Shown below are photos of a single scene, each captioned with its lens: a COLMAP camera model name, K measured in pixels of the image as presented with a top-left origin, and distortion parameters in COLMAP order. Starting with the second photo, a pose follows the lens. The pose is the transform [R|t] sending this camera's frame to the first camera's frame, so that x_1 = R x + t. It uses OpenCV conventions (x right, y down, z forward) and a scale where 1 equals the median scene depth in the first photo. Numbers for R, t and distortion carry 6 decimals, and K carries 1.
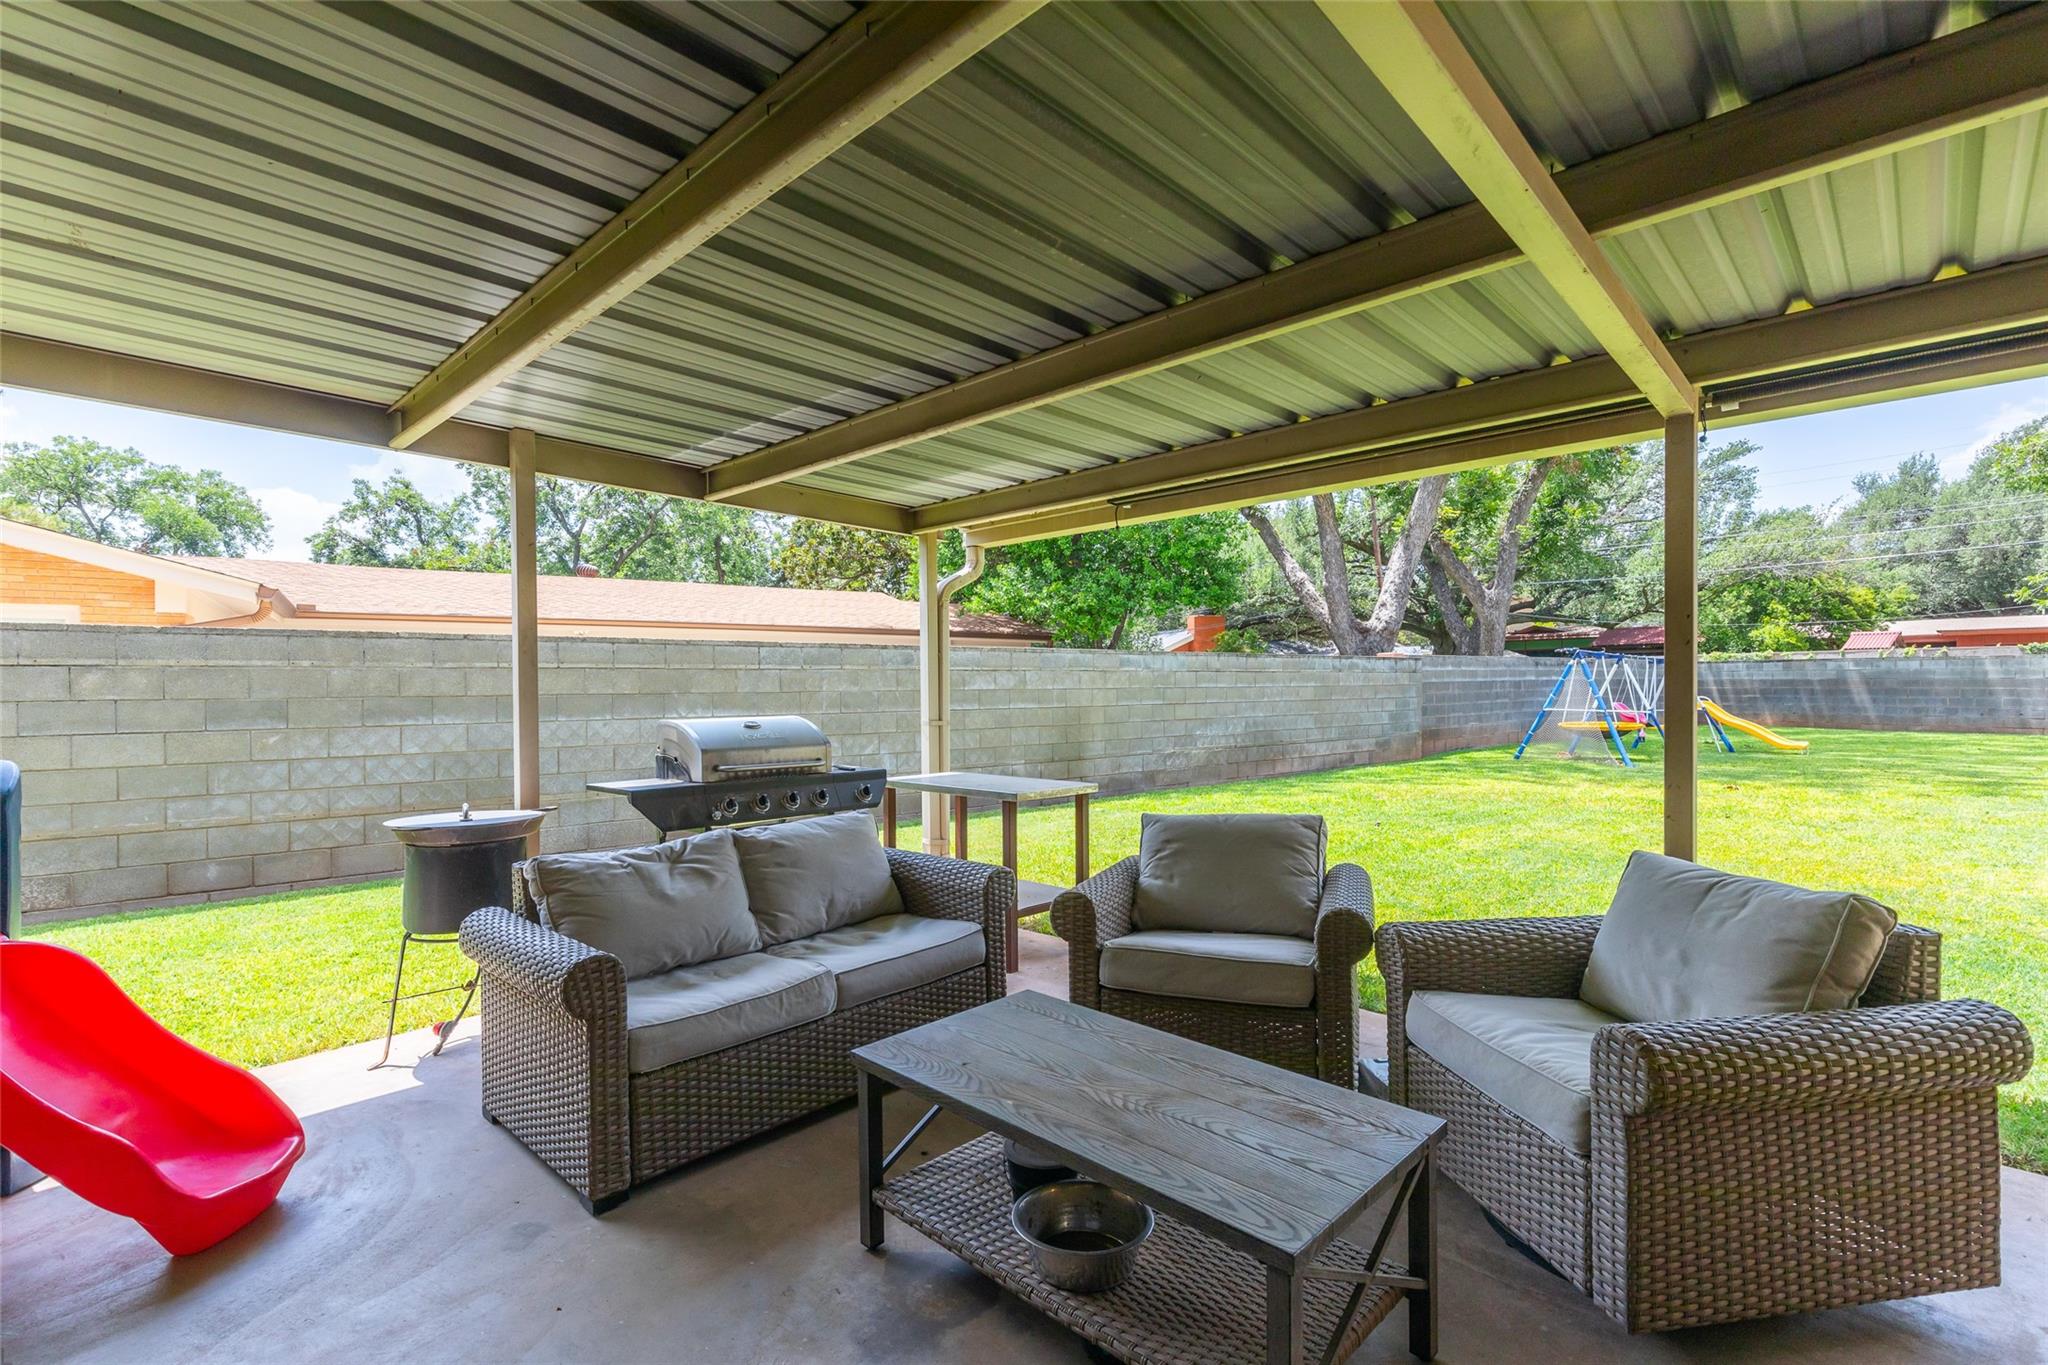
lens RADIAL K [[945.7, 0, 1023.3], [0, 945.7, 691.6], [0, 0, 1]] dist [0.003373, 0.000188]
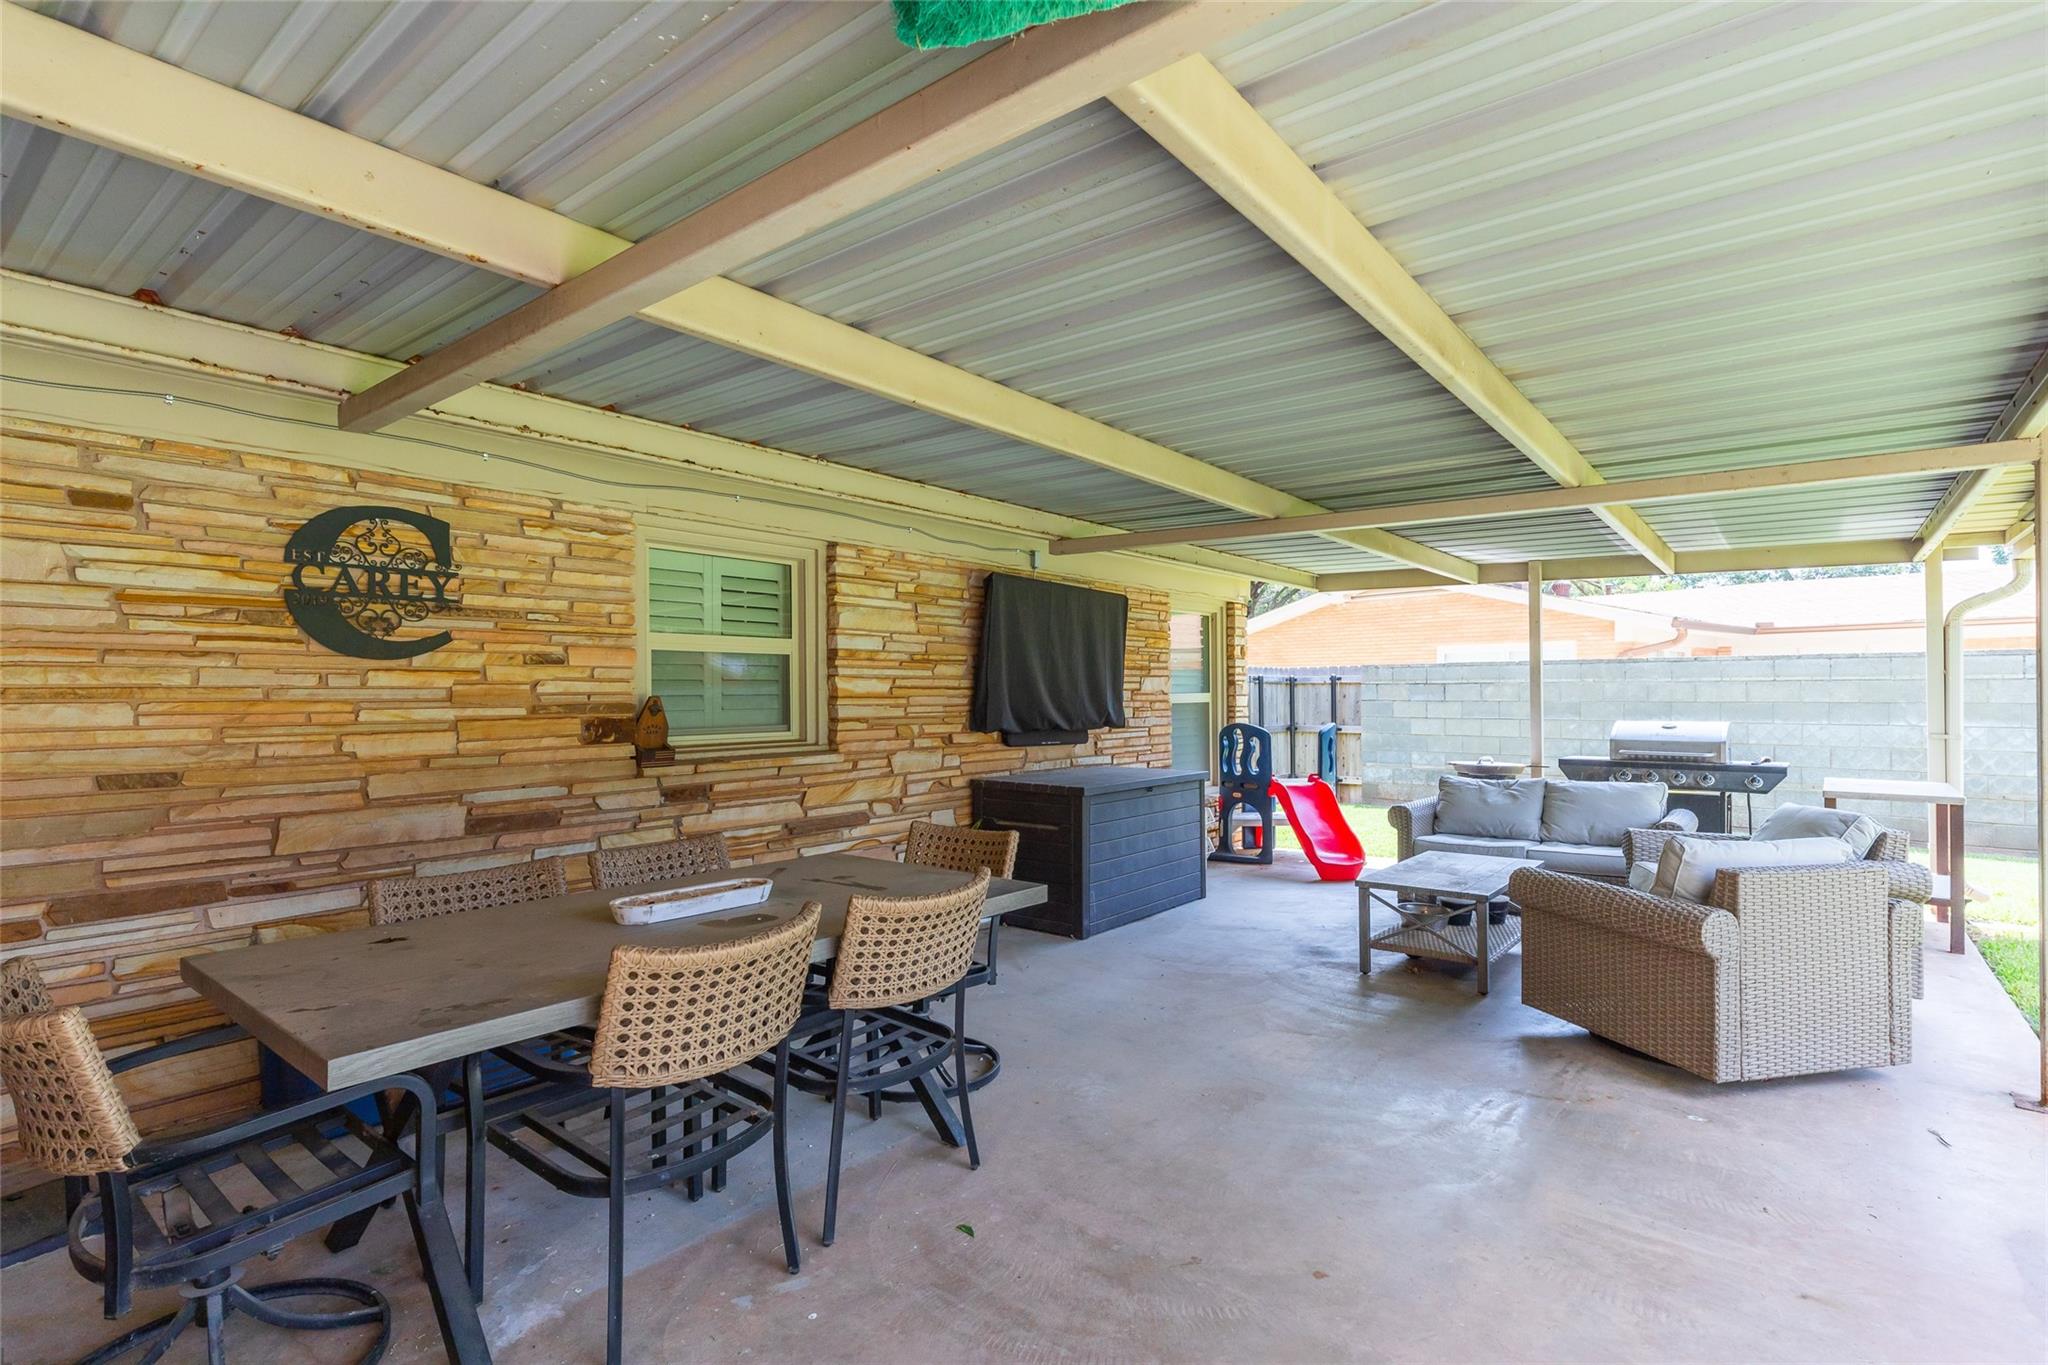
lens RADIAL K [[945.7, 0, 1025.4], [0, 945.7, 683.4], [0, 0, 1]] dist [0.003373, 0.000188]
pose [[0.109457, 0.000602, -0.993991, 0.701258], [-0.002762, 0.999996, 0.000301, -0.020965], [0.993988, 0.002713, 0.109459, -0.119343]]
